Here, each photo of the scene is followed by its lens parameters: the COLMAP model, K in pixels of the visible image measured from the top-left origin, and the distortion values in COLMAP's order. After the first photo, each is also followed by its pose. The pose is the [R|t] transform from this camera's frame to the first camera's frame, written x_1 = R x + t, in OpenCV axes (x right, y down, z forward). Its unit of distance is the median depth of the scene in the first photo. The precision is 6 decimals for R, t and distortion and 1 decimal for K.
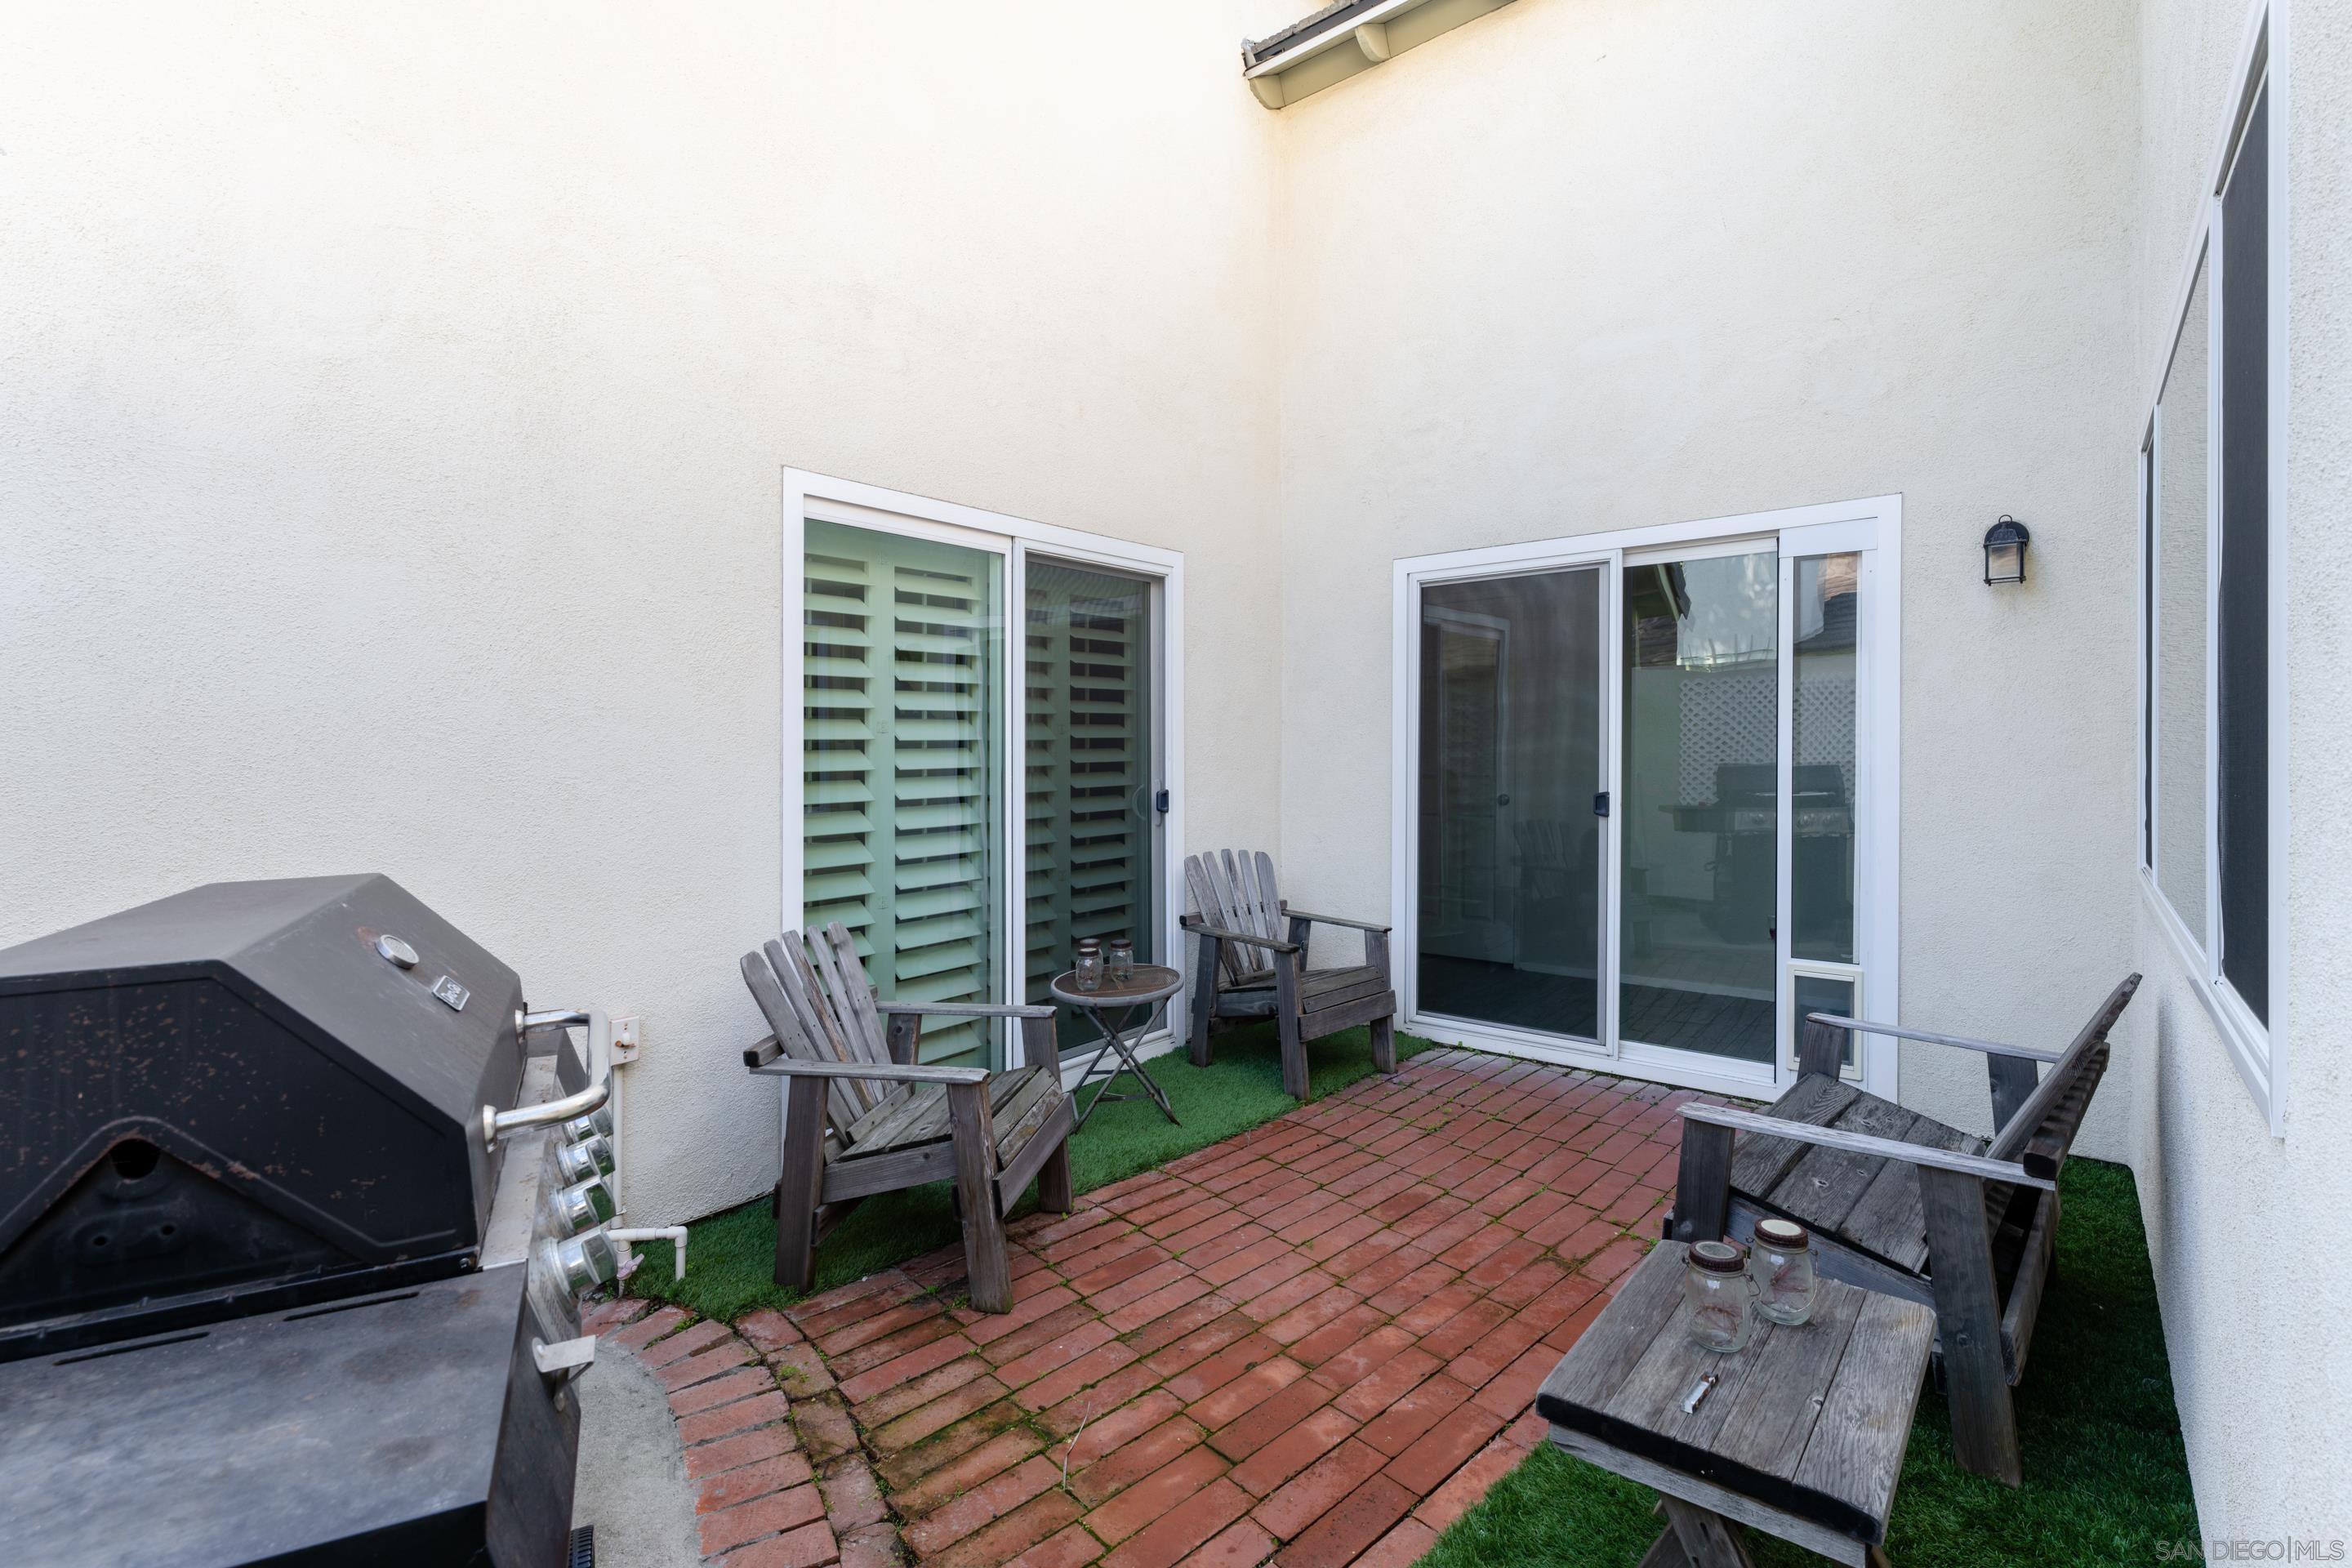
lens RADIAL K [[1093.6, 0, 1191.3], [0, 1093.6, 793.3], [0, 0, 1]] dist [-0.000318, -0.000385]
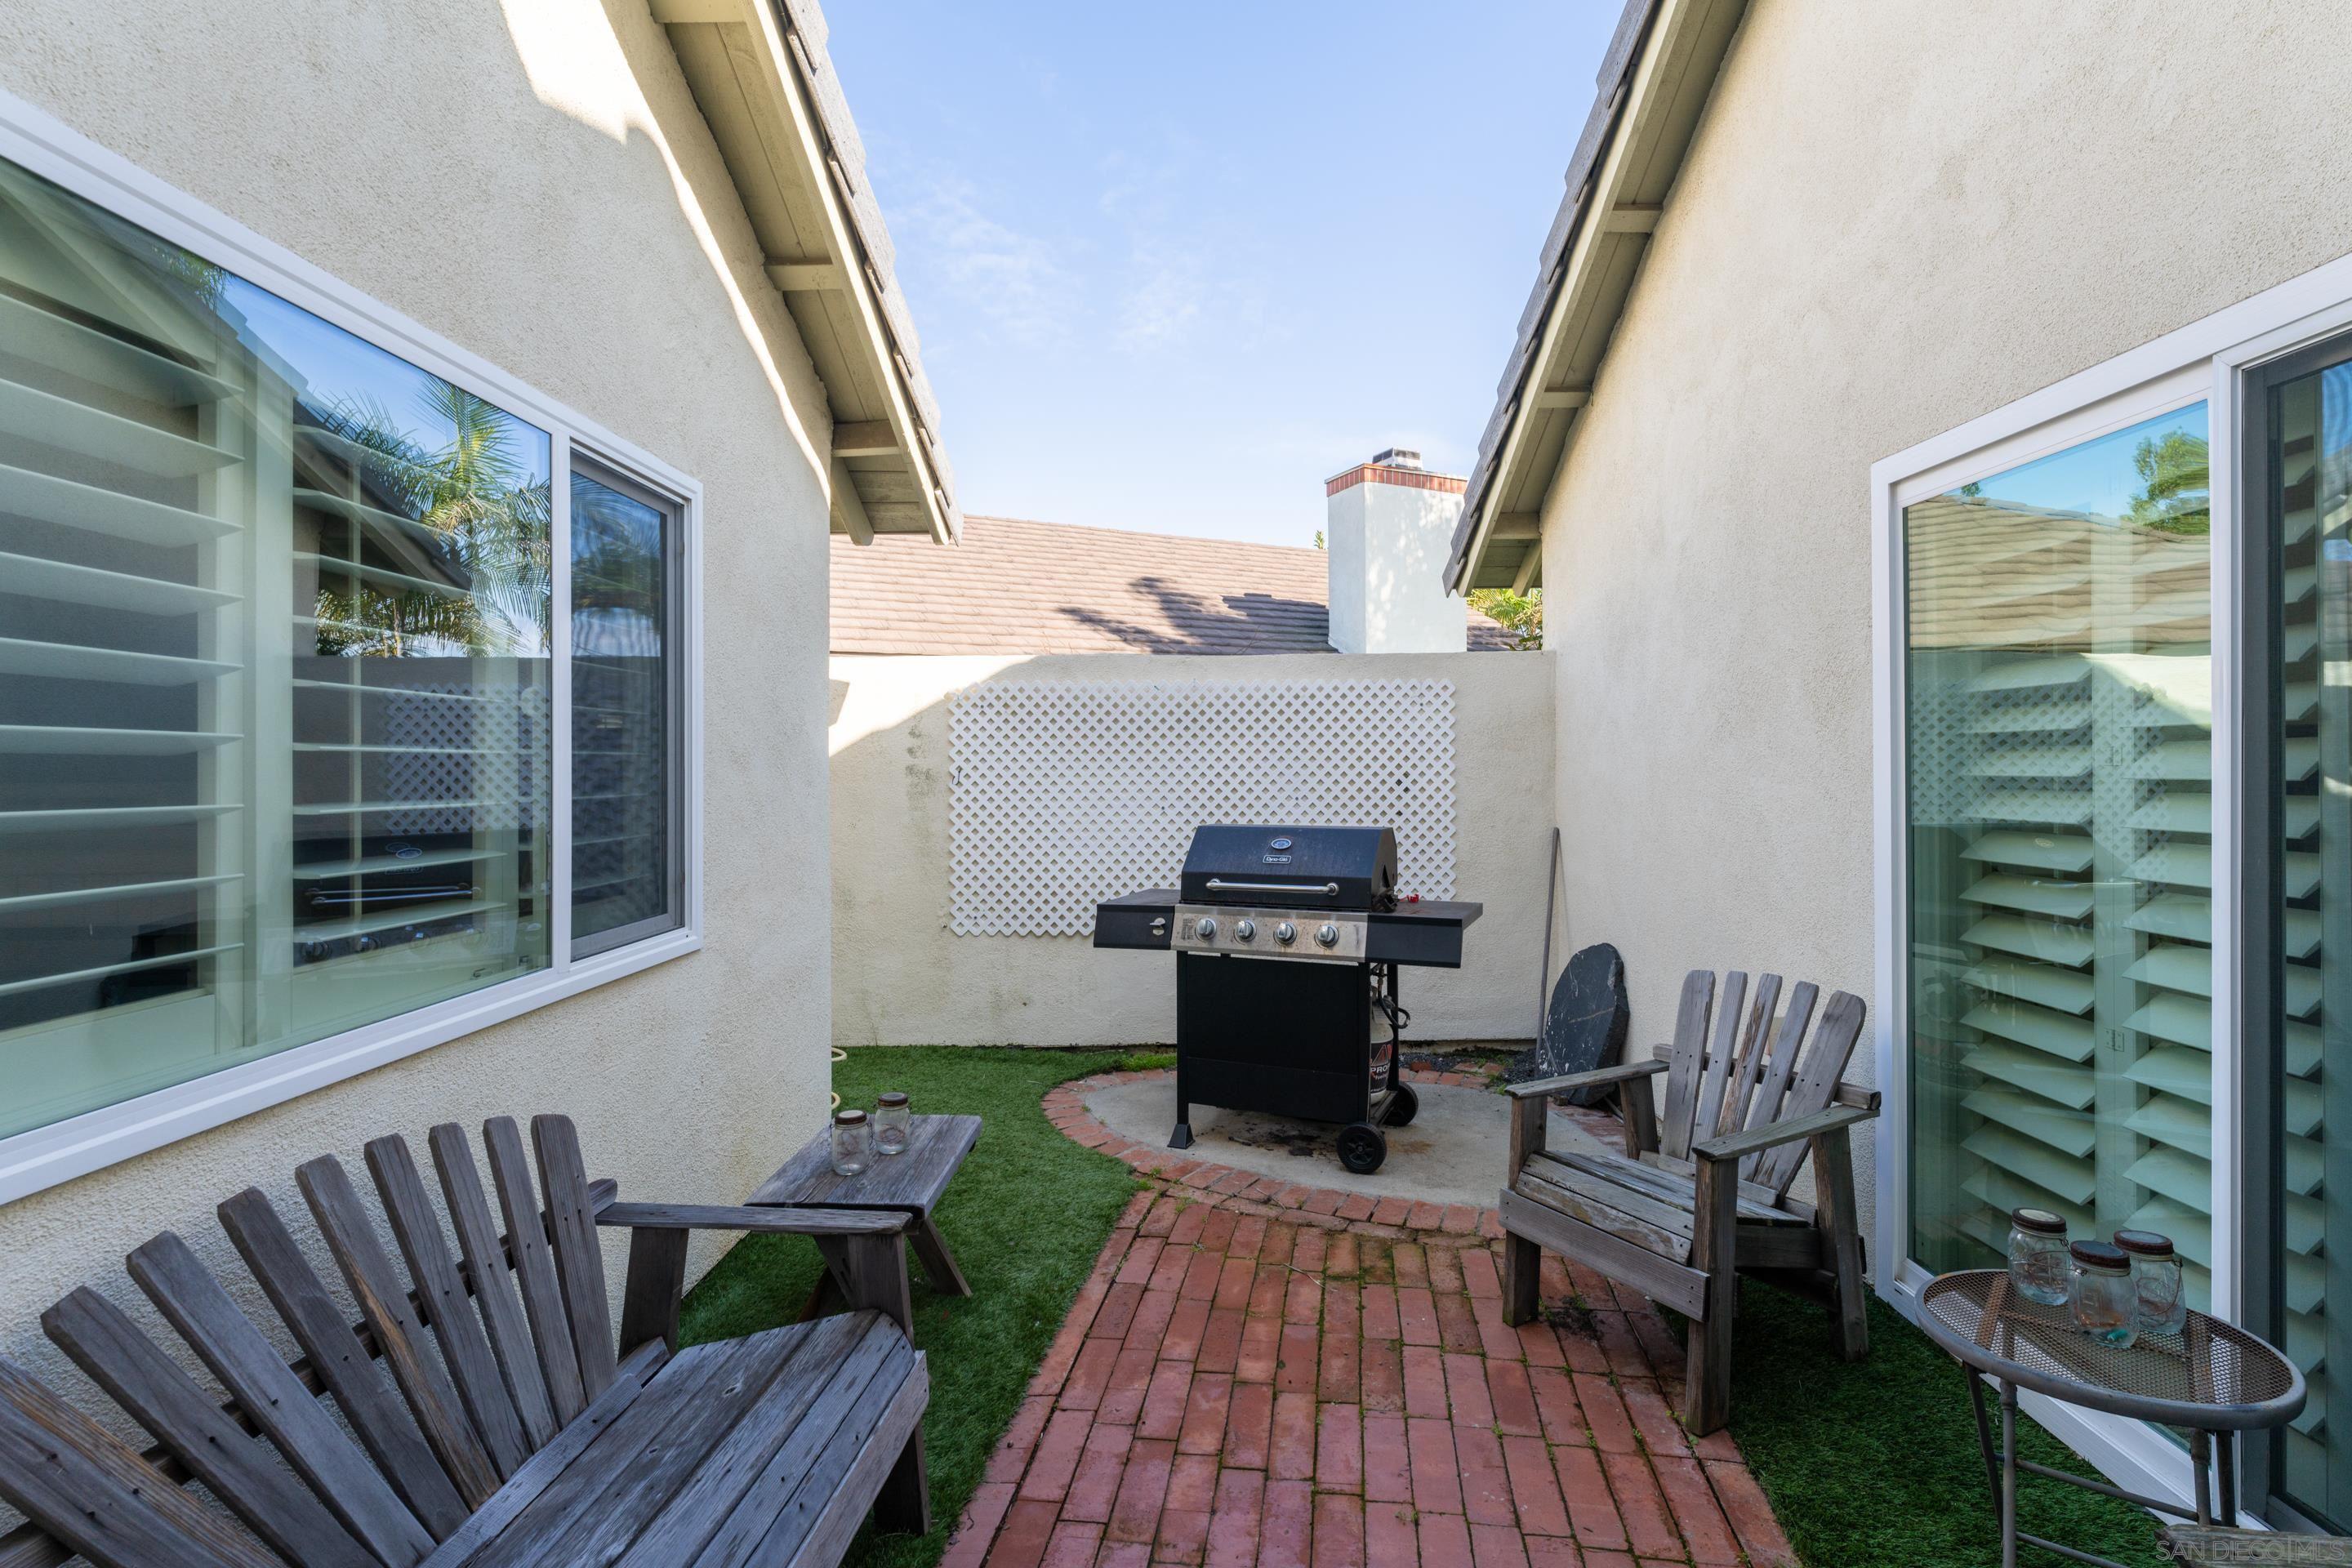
lens RADIAL K [[1093.6, 0, 1190.5], [0, 1093.6, 762.7], [0, 0, 1]] dist [-0.000318, -0.000385]
pose [[-0.796804, 0.011445, -0.604130, 0.827177], [-0.007065, 0.999576, 0.028256, -0.113478], [0.604197, 0.026783, -0.796385, 1.909570]]
